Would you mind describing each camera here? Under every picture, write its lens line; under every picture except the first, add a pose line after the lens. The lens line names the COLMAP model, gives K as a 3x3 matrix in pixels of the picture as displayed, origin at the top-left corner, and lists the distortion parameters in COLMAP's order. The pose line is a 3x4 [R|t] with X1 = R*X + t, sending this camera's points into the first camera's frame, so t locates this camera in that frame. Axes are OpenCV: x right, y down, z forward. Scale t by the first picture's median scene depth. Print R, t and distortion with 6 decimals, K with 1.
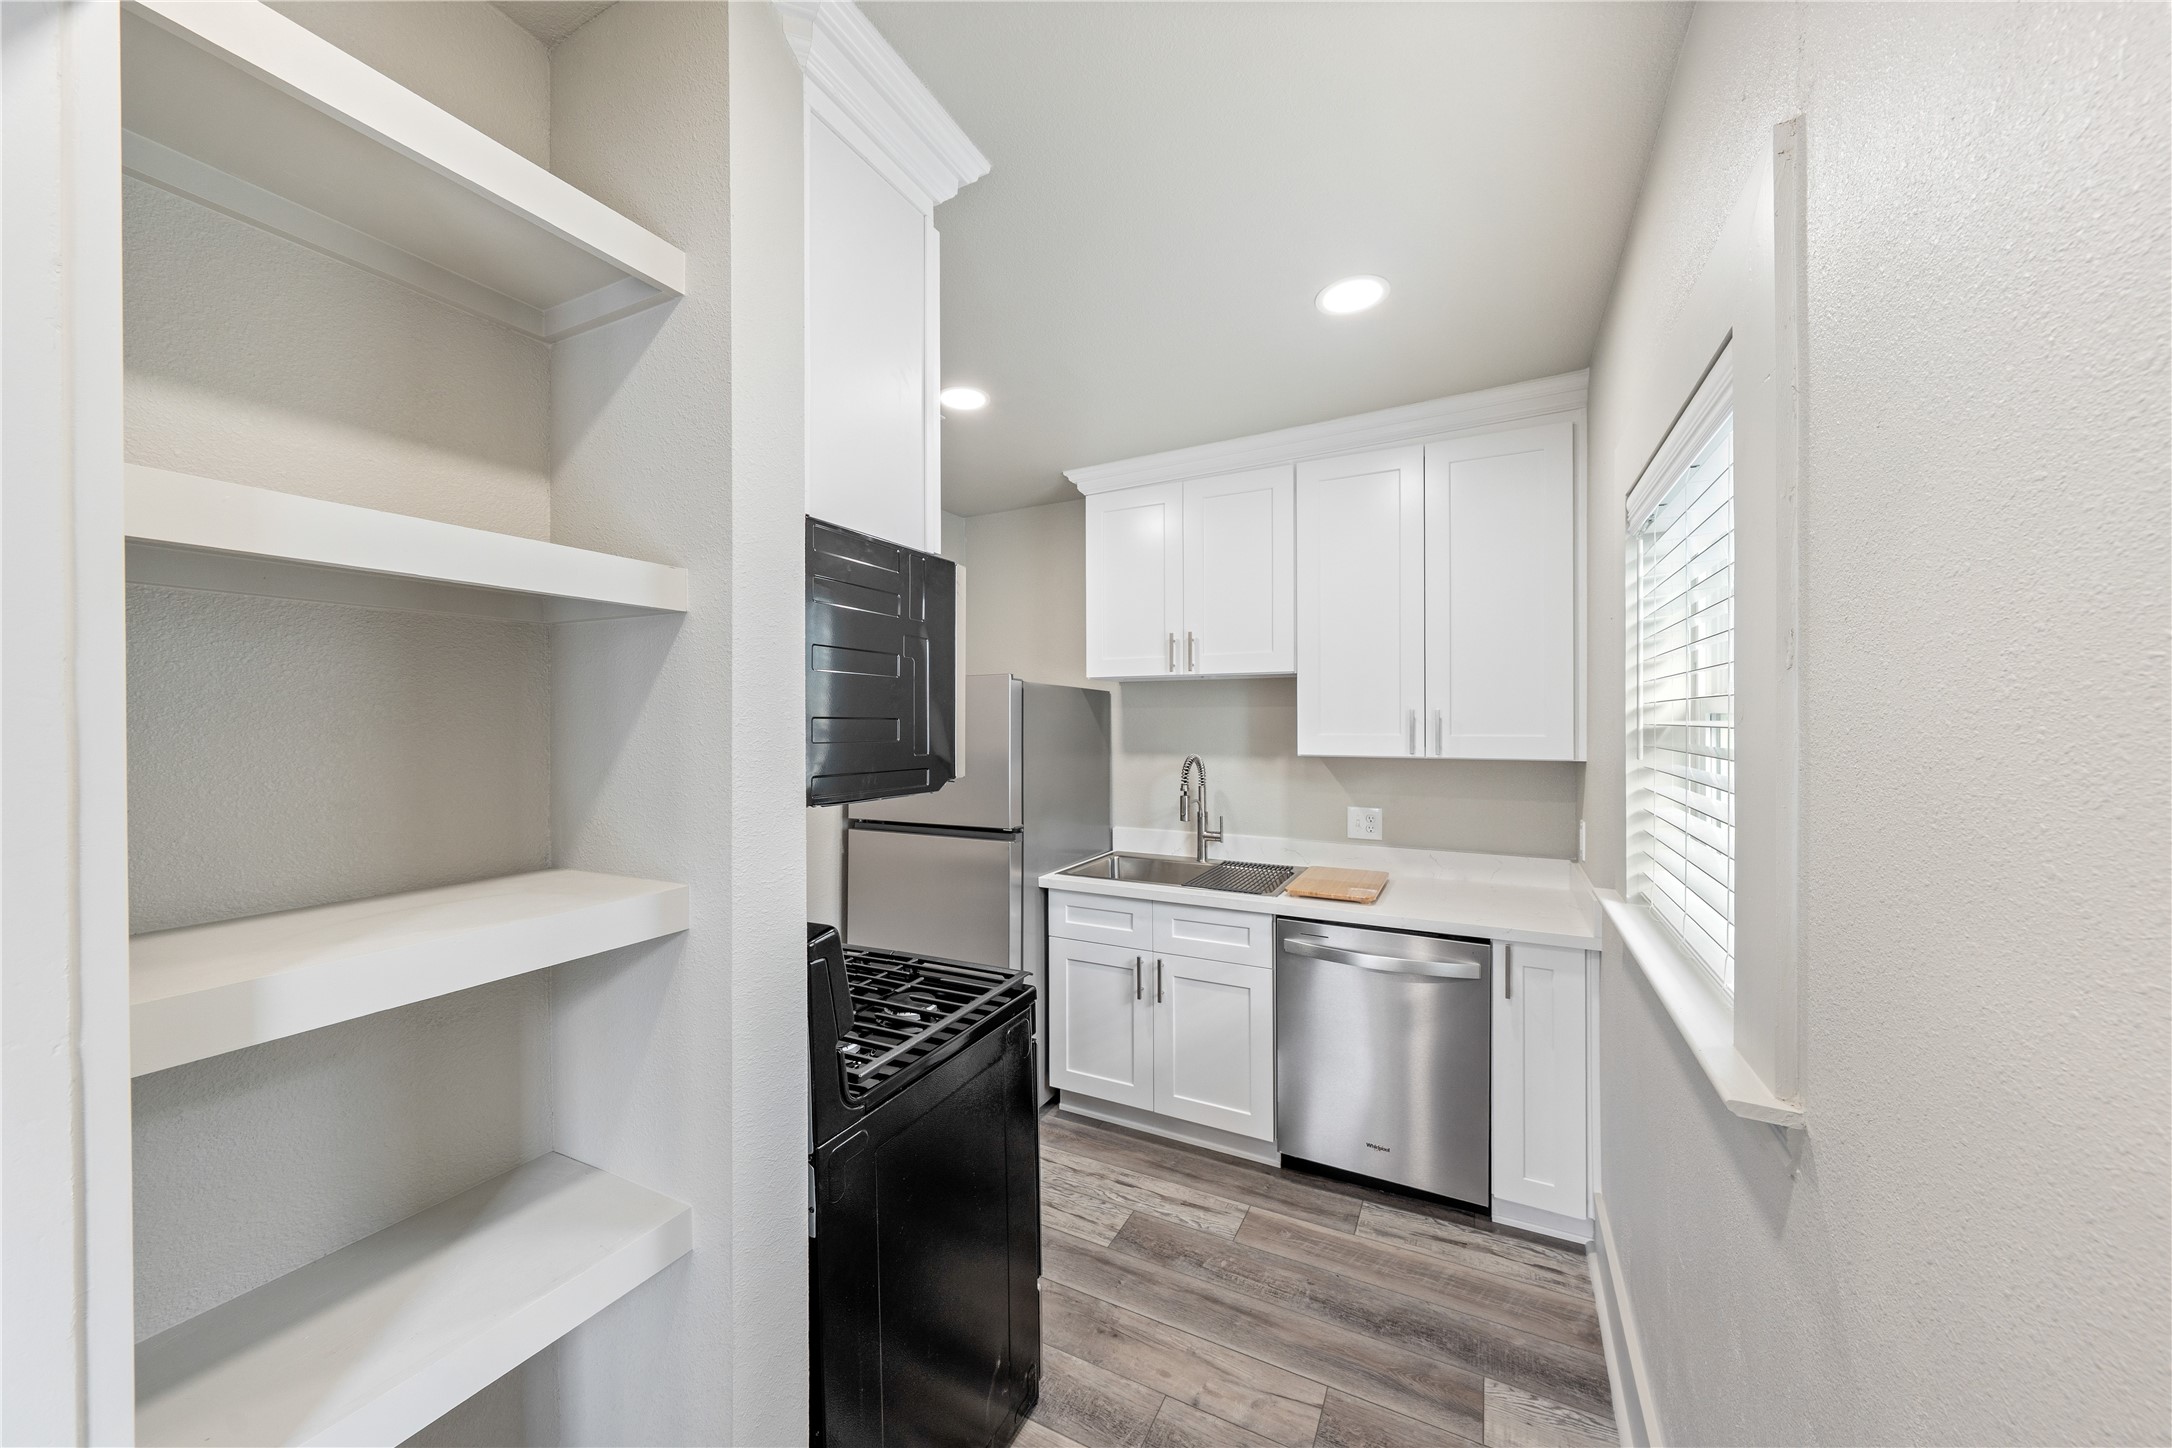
lens RADIAL K [[808.8, 0, 1035.6], [0, 808.8, 724.4], [0, 0, 1]] dist [0.000188, 0.000011]
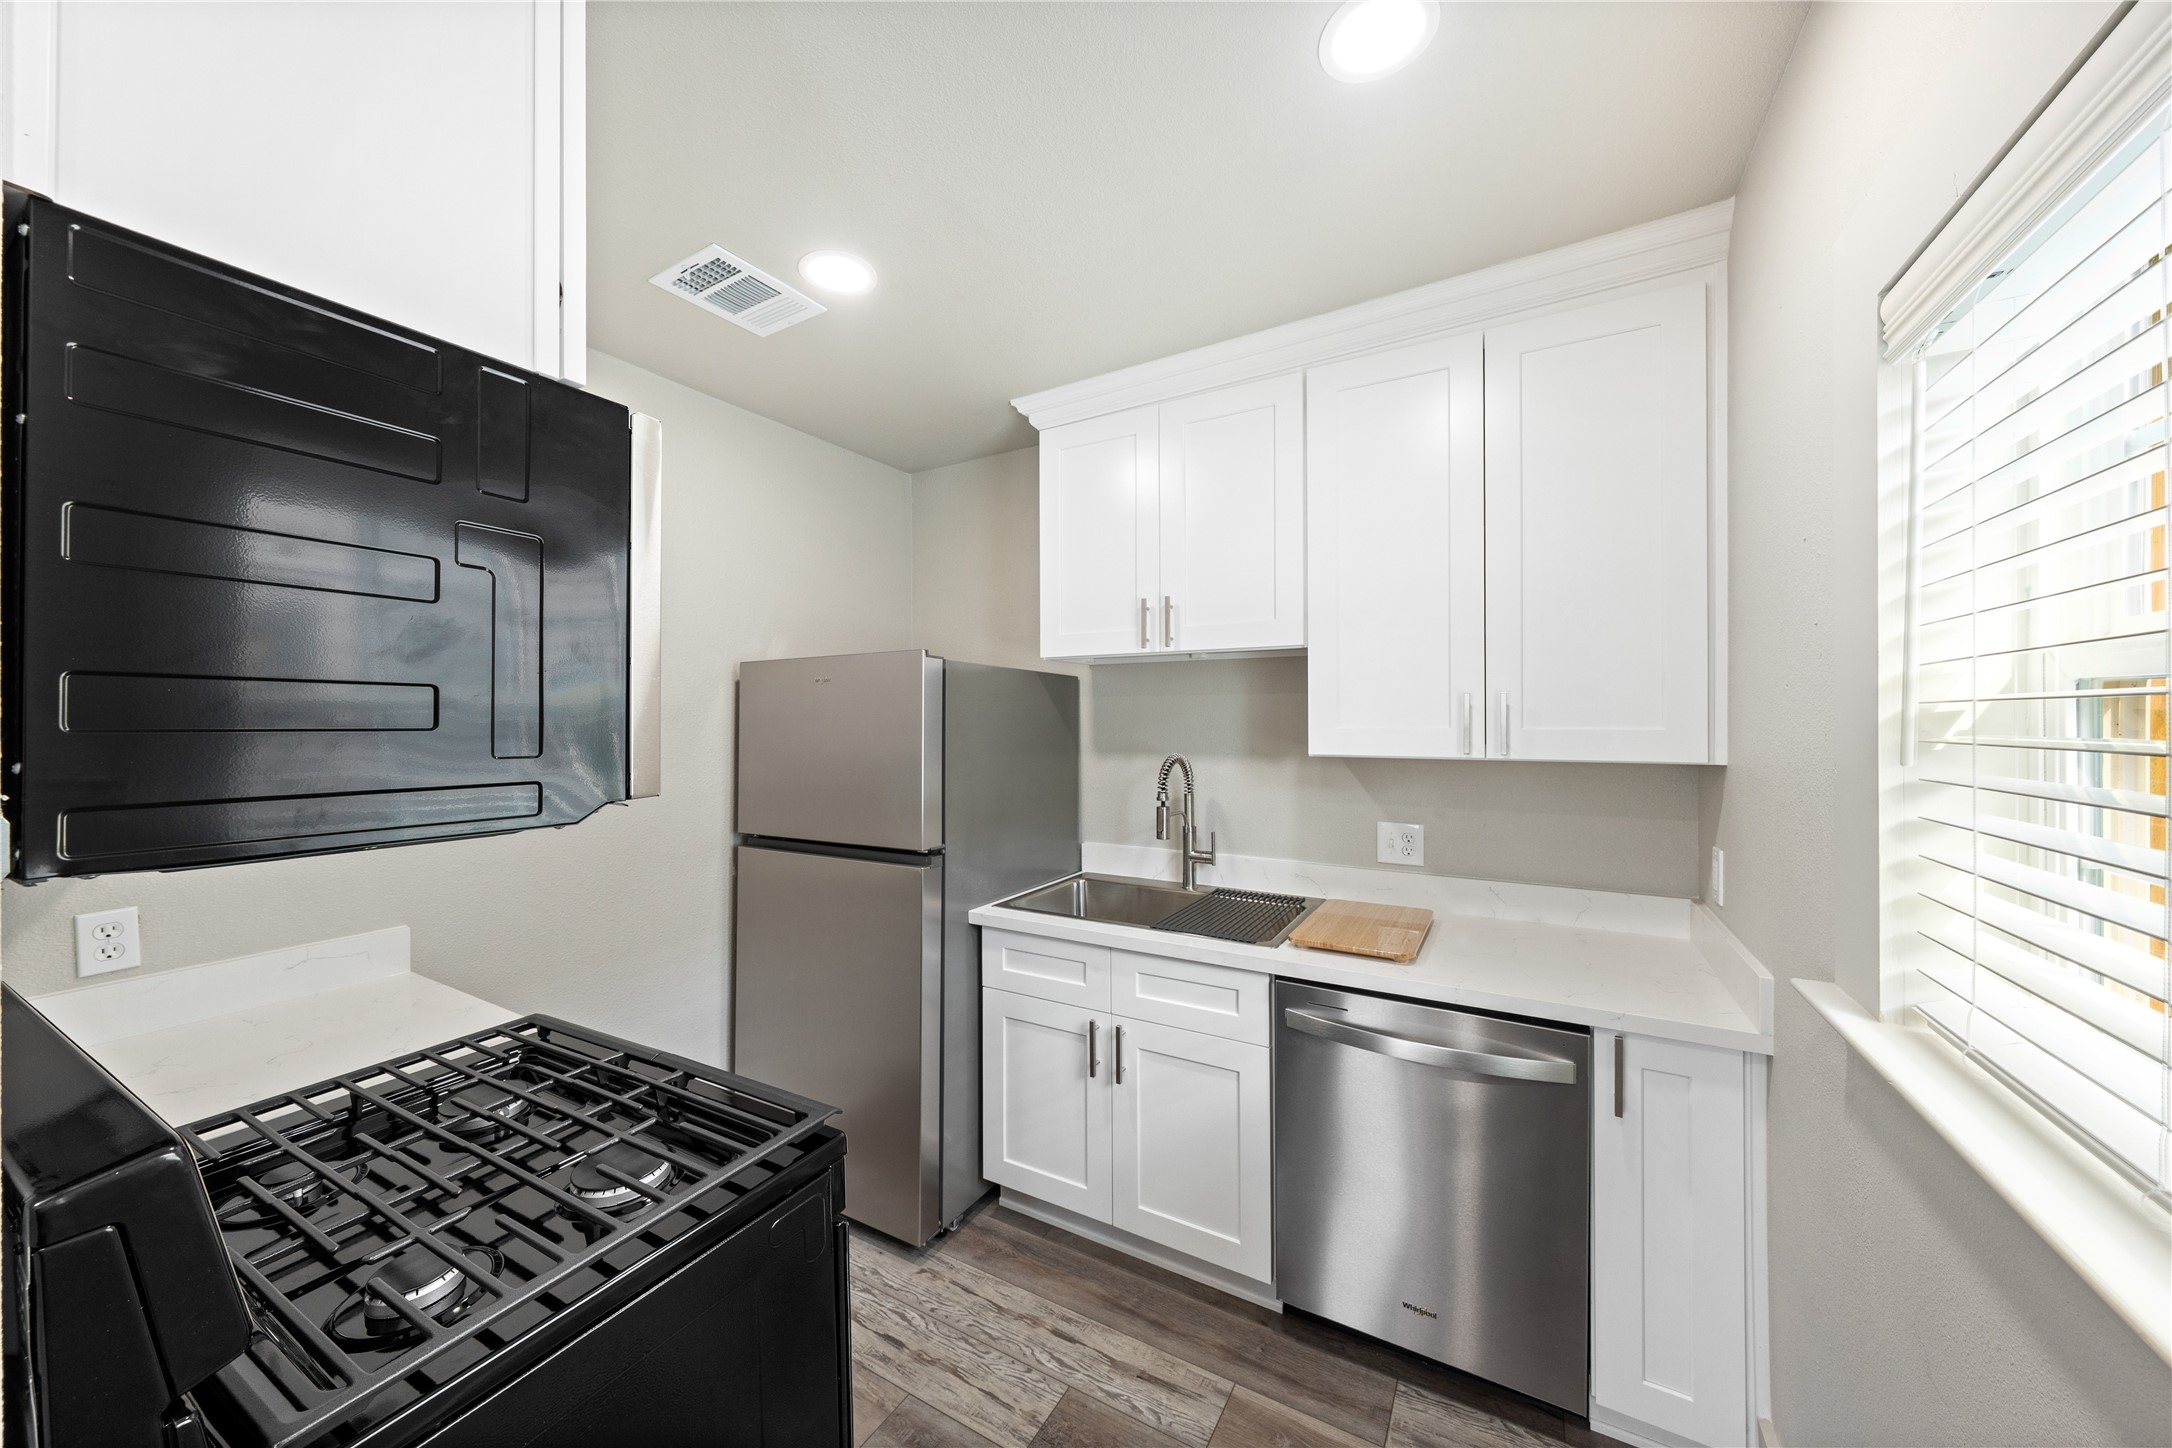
lens RADIAL K [[792.8, 0, 1007.7], [0, 792.8, 724.8], [0, 0, 1]] dist [-0.000795, 0.000101]
pose [[0.997231, -0.001624, -0.074349, 0.104215], [0.001831, 0.999995, 0.002712, 0.007567], [0.074345, -0.002841, 0.997229, 0.253528]]
